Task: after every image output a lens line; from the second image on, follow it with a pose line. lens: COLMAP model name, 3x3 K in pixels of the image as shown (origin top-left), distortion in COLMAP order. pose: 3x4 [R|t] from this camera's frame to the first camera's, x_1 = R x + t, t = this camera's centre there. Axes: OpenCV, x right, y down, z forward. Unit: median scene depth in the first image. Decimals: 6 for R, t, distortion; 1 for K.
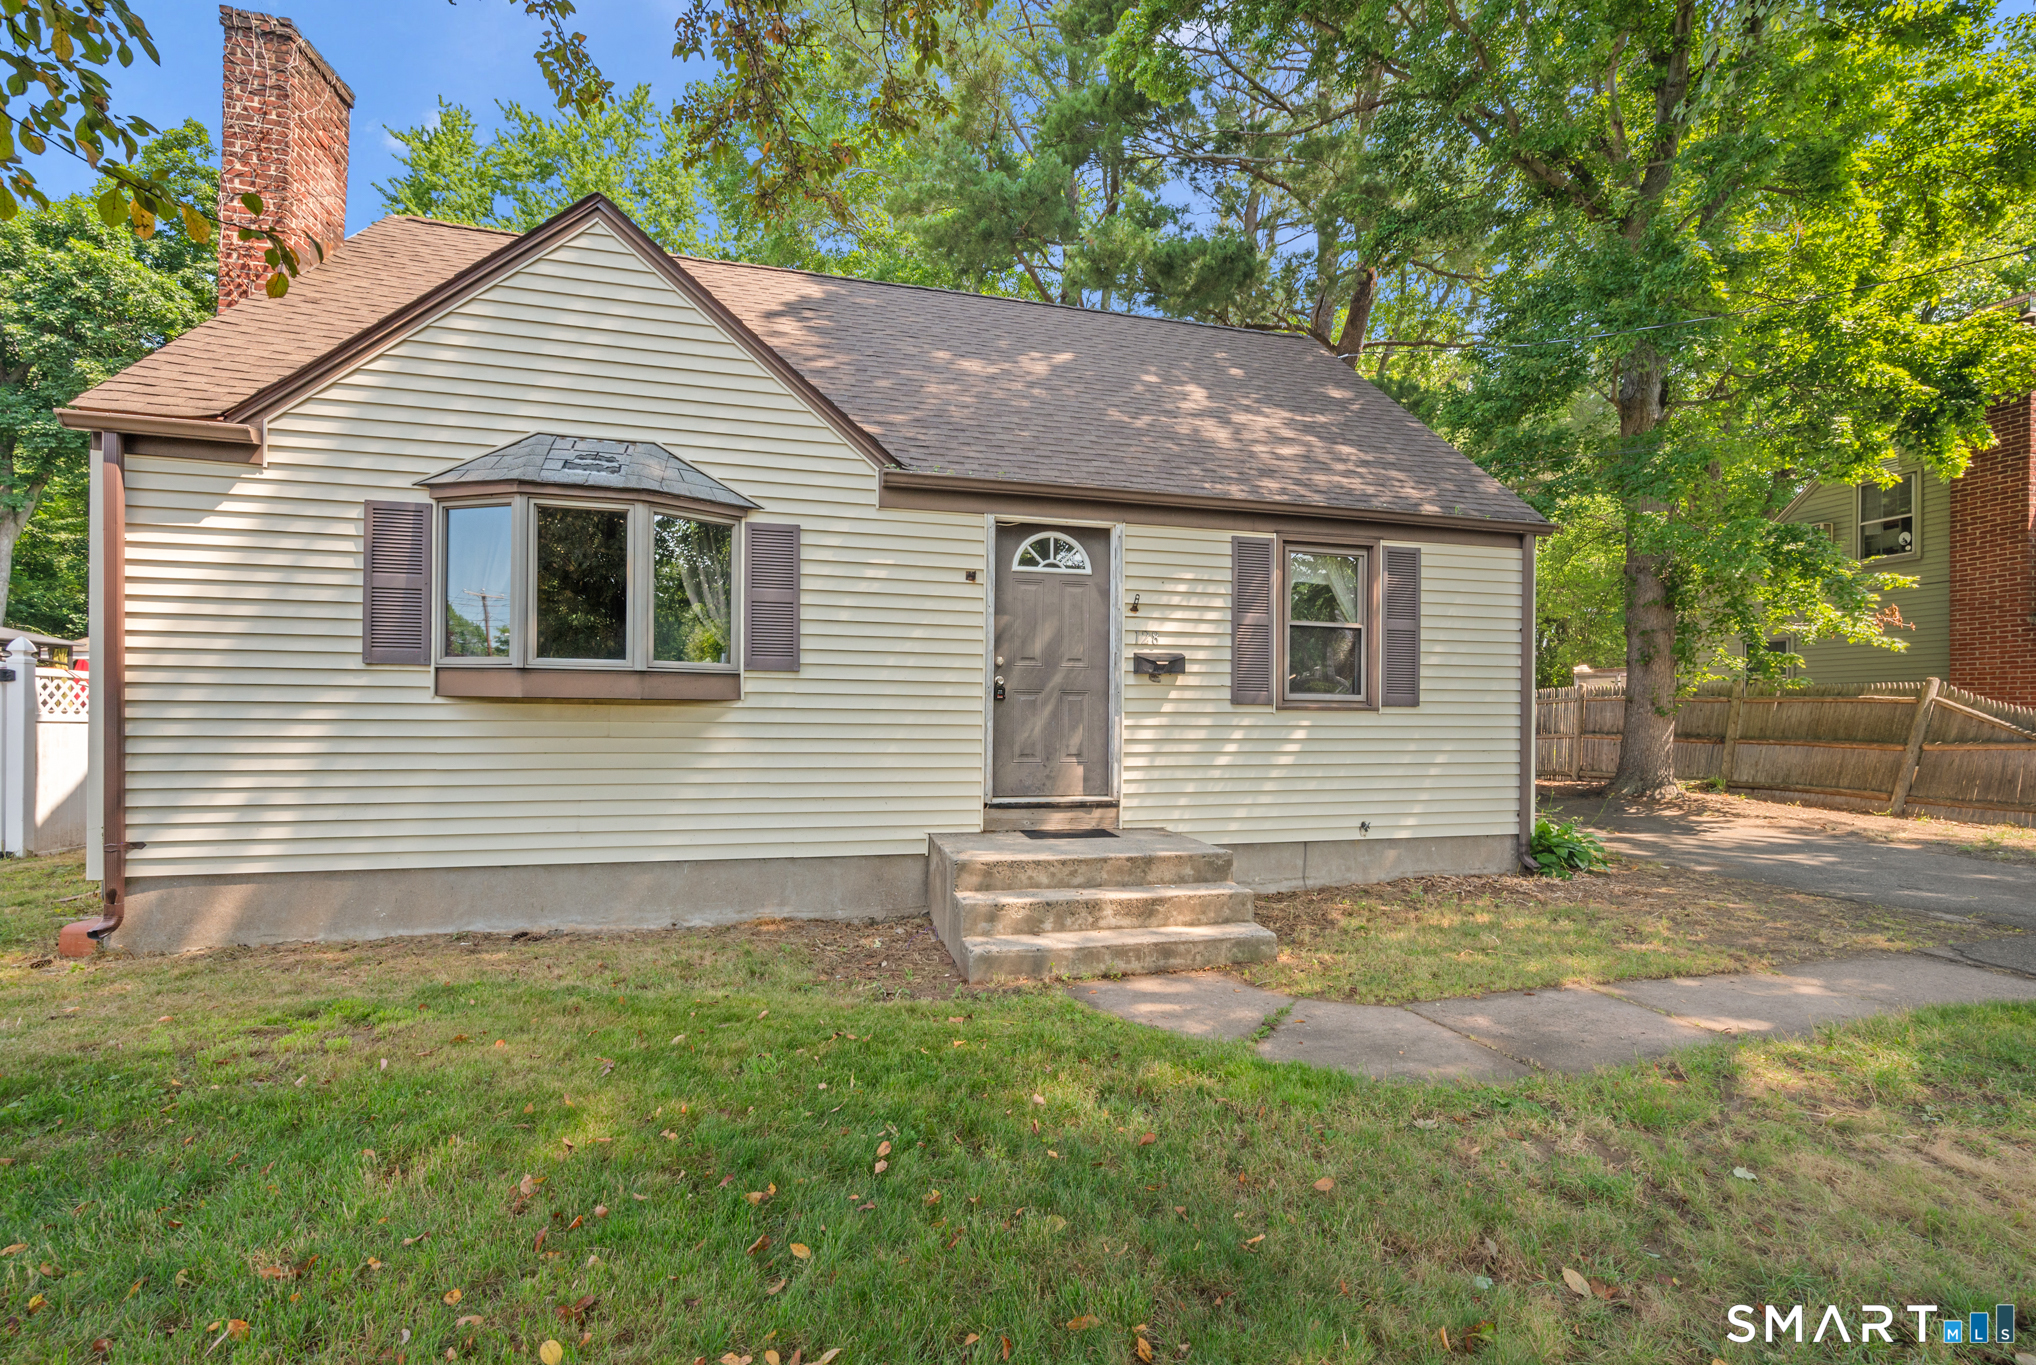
lens RADIAL K [[827.1, 0, 1018.9], [0, 827.1, 674.1], [0, 0, 1]] dist [-0.002662, -0.000064]
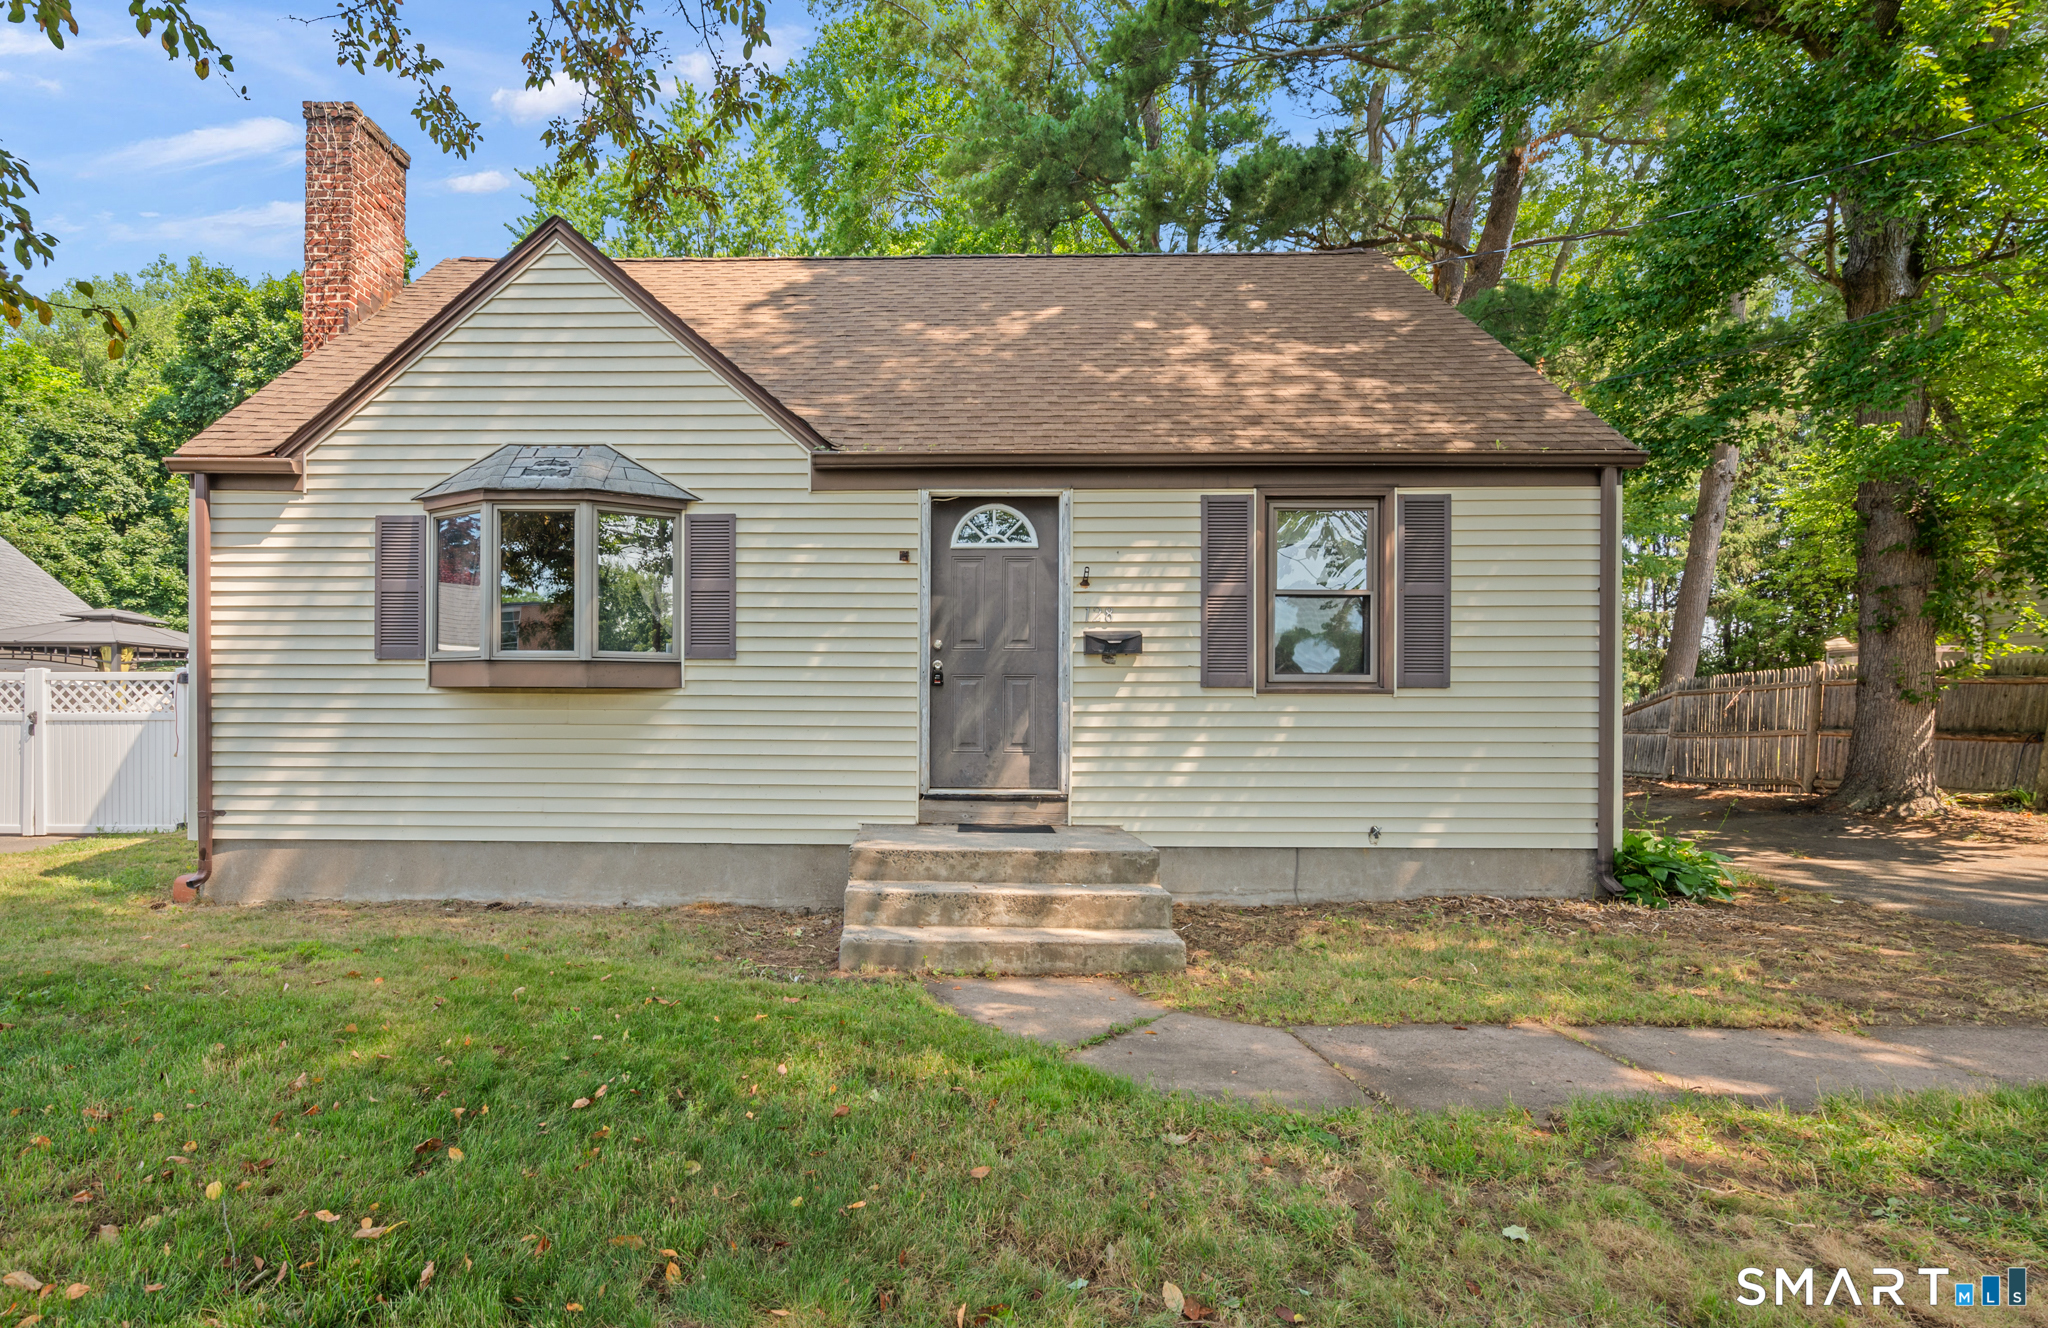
lens RADIAL K [[944.2, 0, 1025.0], [0, 944.2, 678.0], [0, 0, 1]] dist [-0.001954, -0.001751]
pose [[0.963450, -0.017240, -0.267332, 0.386528], [0.016372, 0.999851, -0.005474, 0.032366], [0.267387, 0.000898, 0.963589, -0.013664]]
